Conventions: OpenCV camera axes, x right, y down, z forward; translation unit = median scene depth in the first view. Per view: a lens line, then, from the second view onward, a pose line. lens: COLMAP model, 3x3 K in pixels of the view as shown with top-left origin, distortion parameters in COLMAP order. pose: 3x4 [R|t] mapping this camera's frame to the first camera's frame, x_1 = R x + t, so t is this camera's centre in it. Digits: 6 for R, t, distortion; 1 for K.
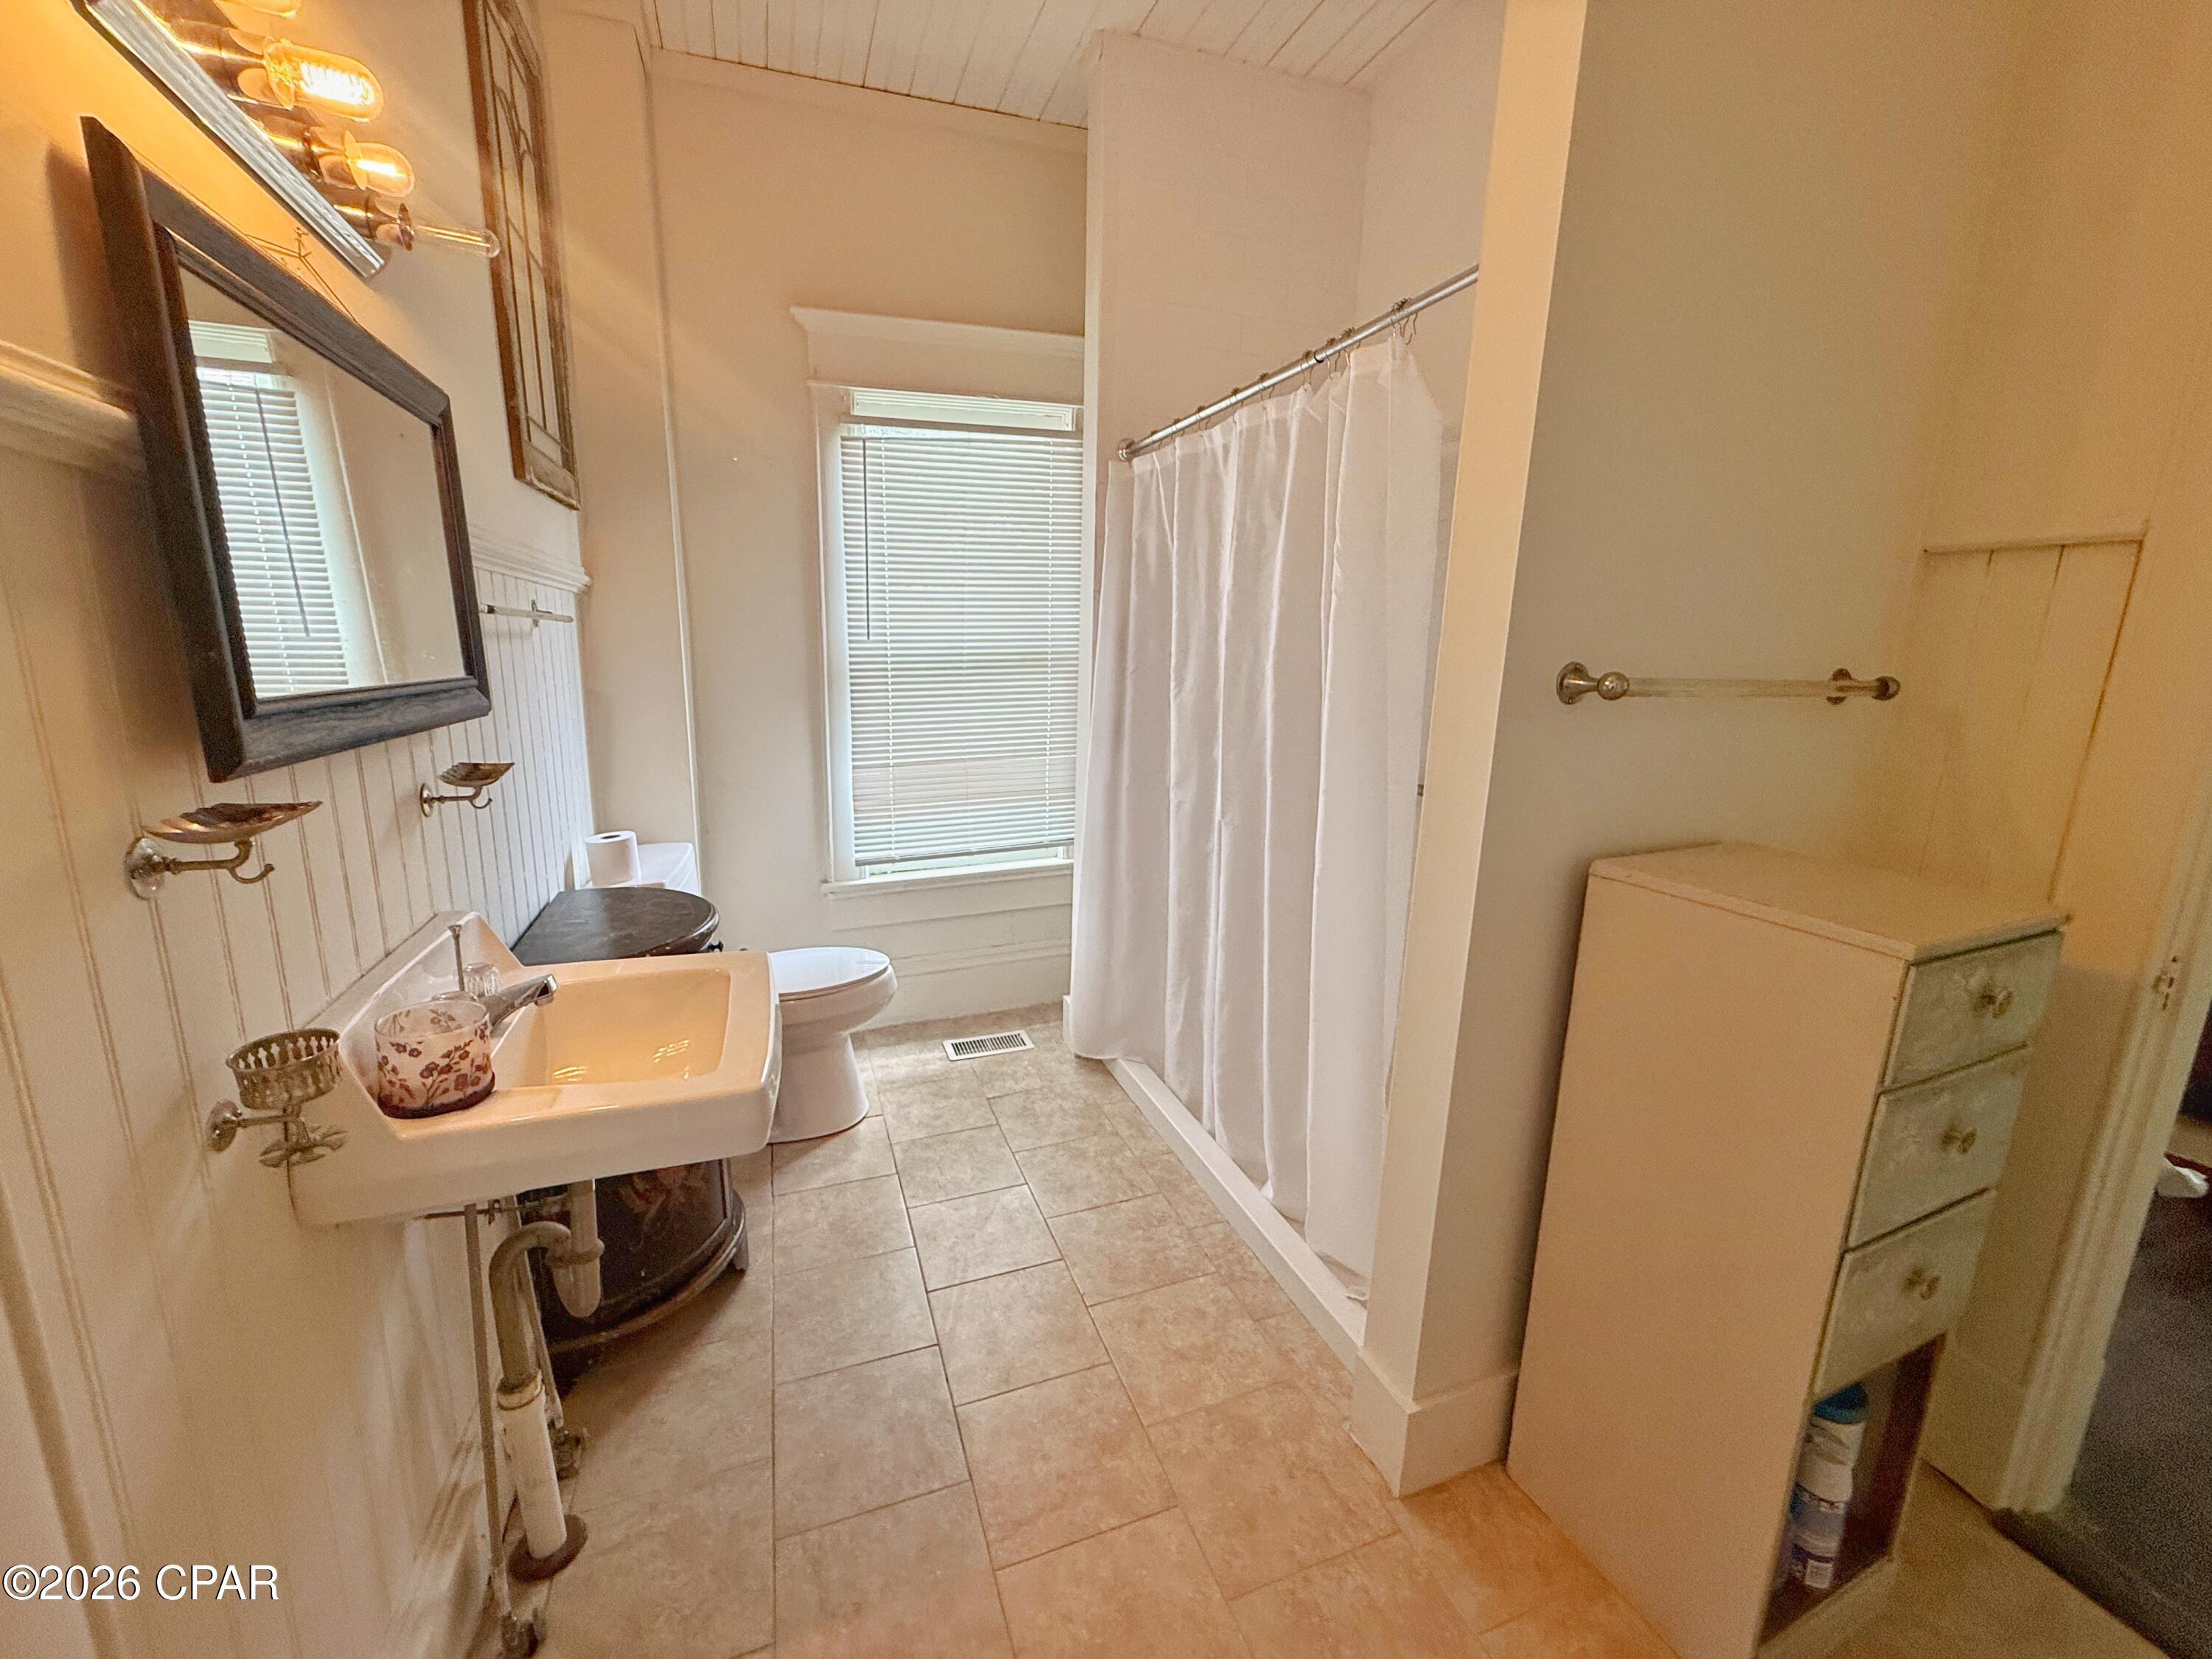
lens RADIAL K [[879.6, 0, 1099.2], [0, 879.6, 825.4], [0, 0, 1]] dist [-0.000539, 0.000174]
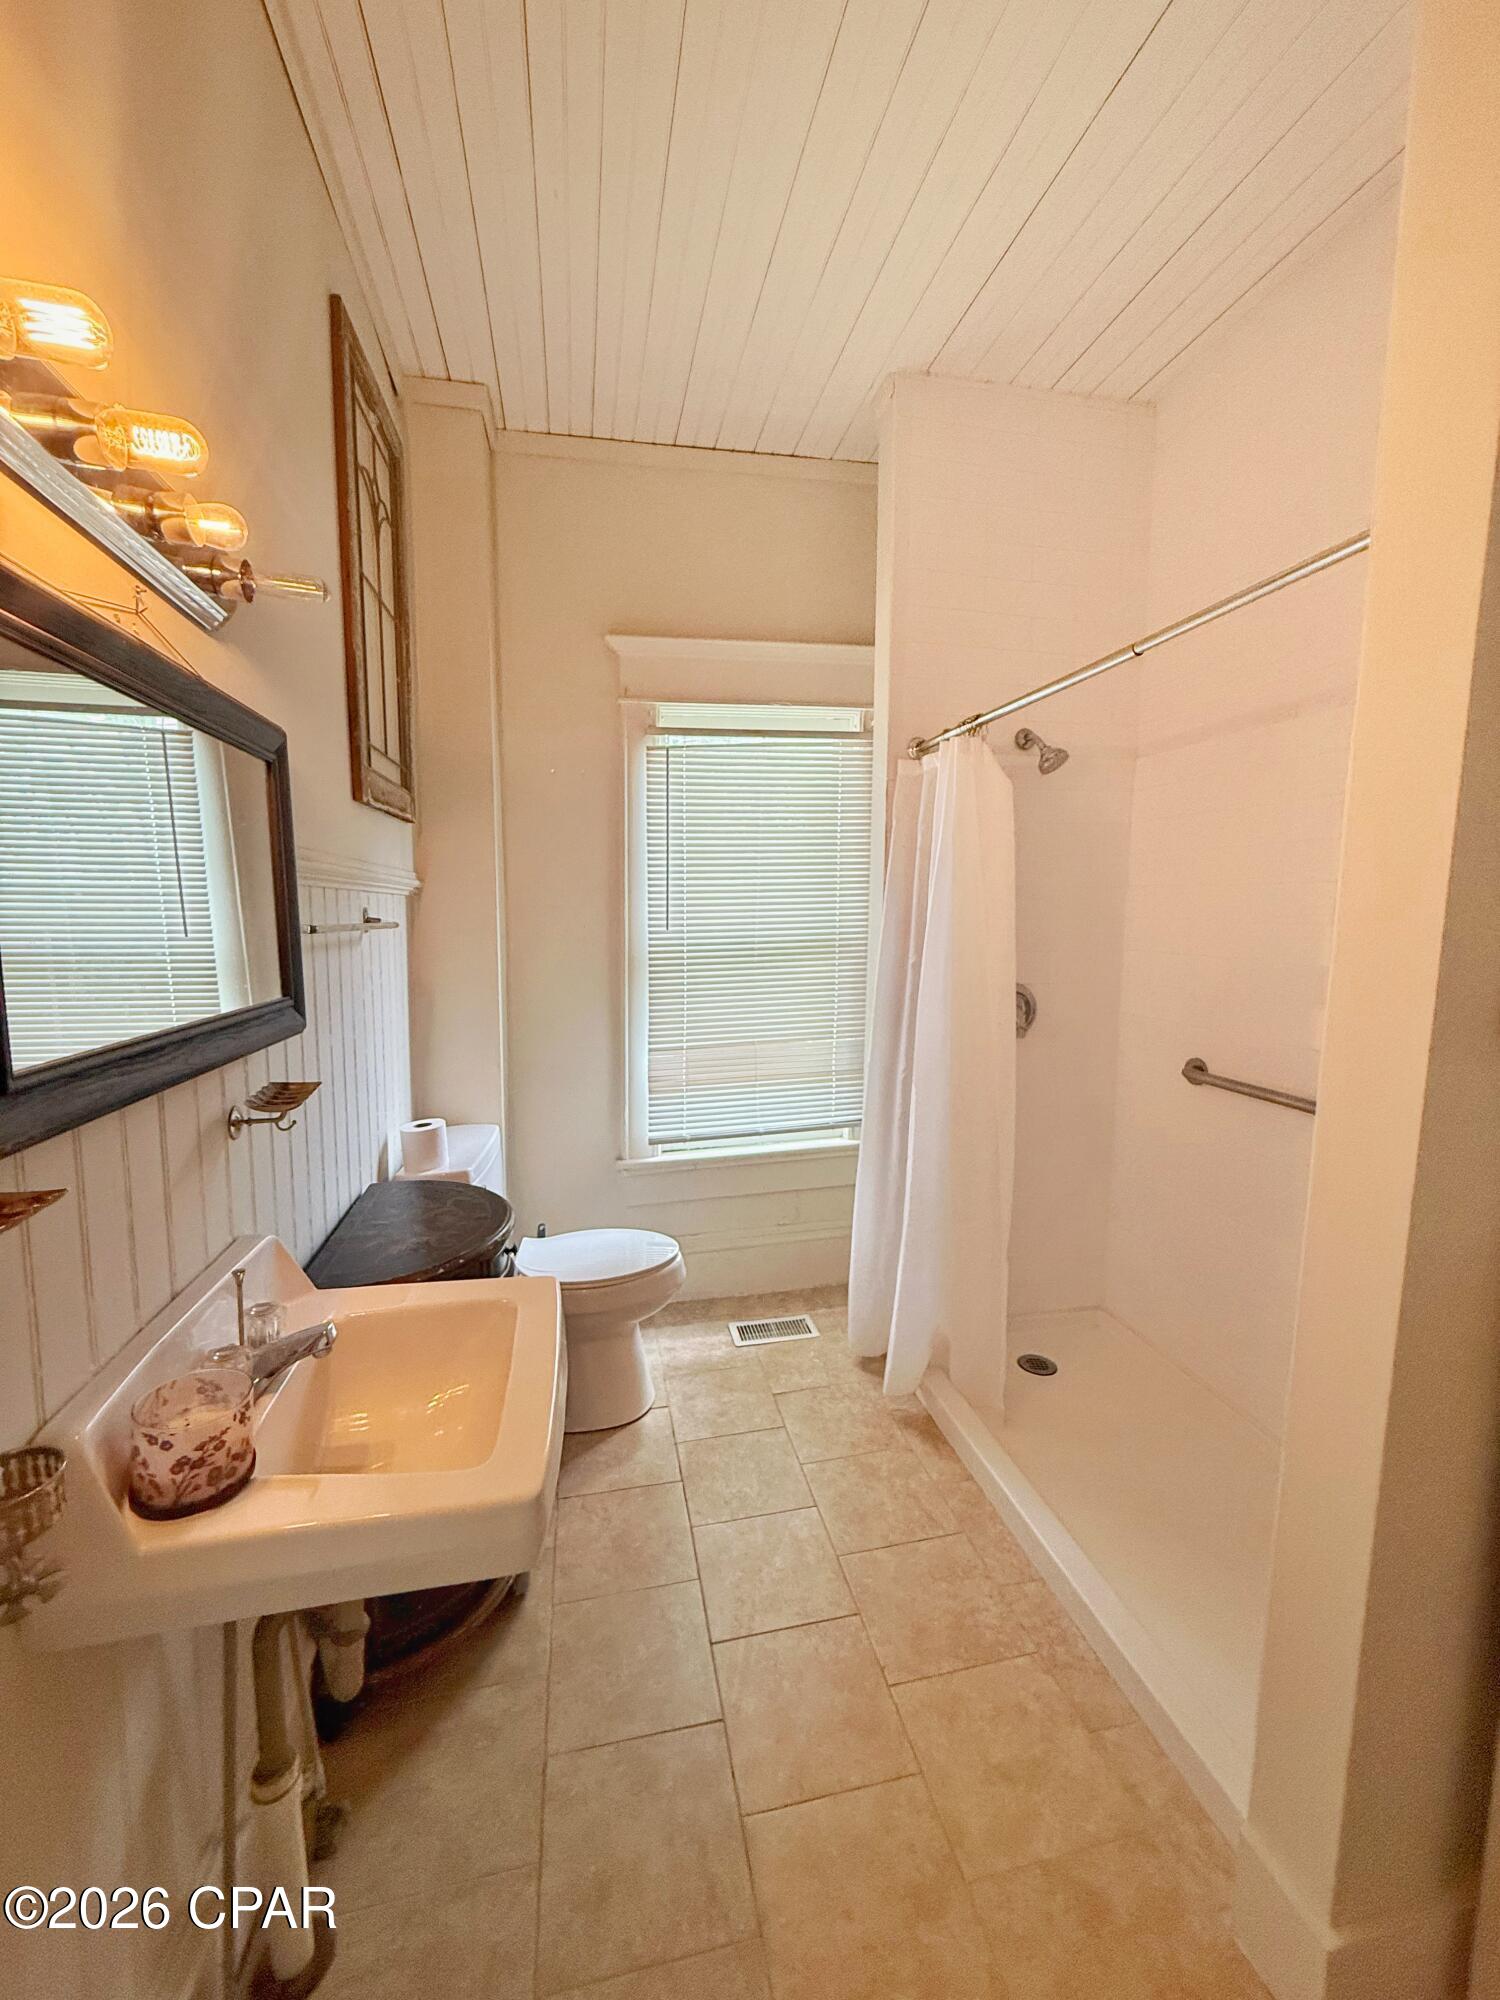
lens RADIAL K [[798.1, 0, 754.4], [0, 798.1, 993.8], [0, 0, 1]] dist [0.001815, 0.000271]
pose [[0.990158, 0.000893, -0.139951, -0.036300], [-0.014983, 0.994909, -0.099656, -0.065364], [0.139150, 0.100772, 0.985131, 0.119985]]
